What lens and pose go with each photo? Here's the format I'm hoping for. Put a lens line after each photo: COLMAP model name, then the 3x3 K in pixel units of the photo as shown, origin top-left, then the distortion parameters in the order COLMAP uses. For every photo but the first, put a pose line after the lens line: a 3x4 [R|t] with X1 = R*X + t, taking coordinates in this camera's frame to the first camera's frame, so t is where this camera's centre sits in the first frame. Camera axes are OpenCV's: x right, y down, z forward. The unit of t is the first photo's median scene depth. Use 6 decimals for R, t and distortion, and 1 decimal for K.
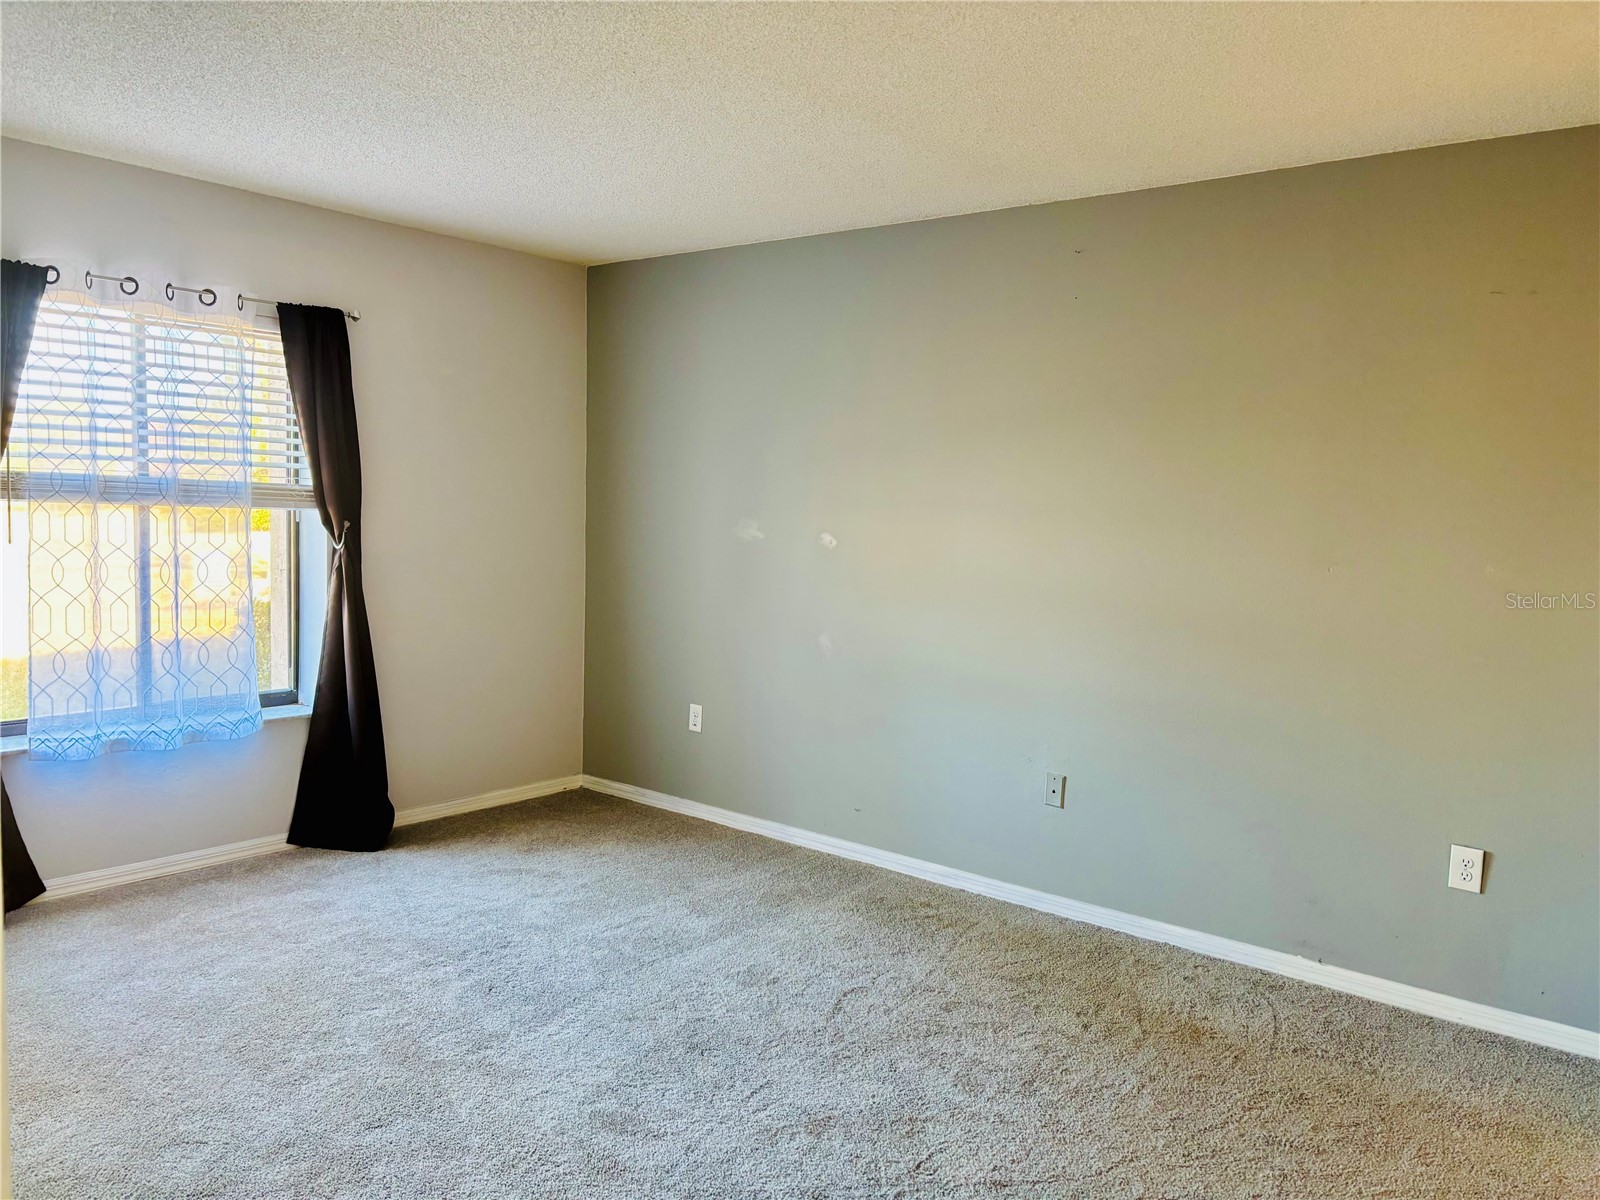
lens RADIAL K [[1213.4, 0, 808.7], [0, 1213.4, 605.5], [0, 0, 1]] dist [0.006699, 0.003197]
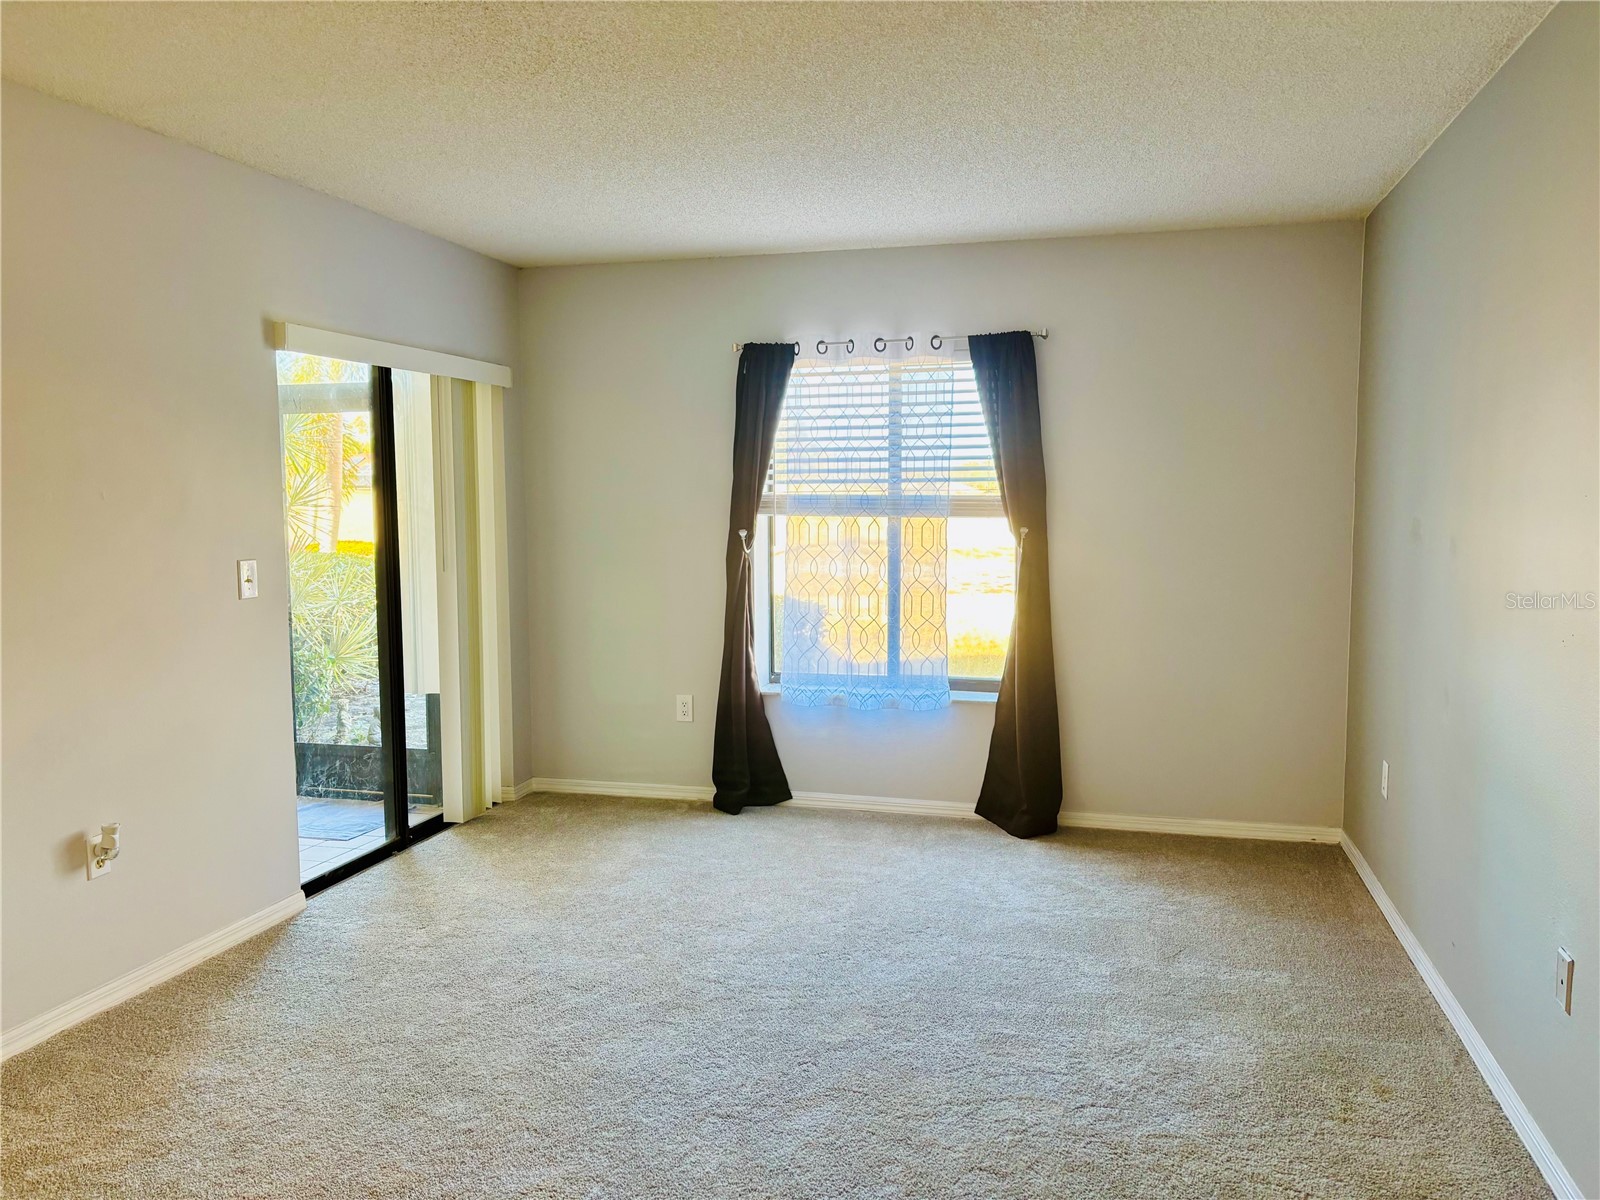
lens RADIAL K [[1160.7, 0, 799.2], [0, 1160.7, 626.0], [0, 0, 1]] dist [0.001643, -0.000565]
pose [[0.385407, 0.060258, -0.920777, 0.527238], [-0.061354, 0.997331, 0.039587, -0.011870], [0.920705, 0.041236, 0.388075, 0.449034]]
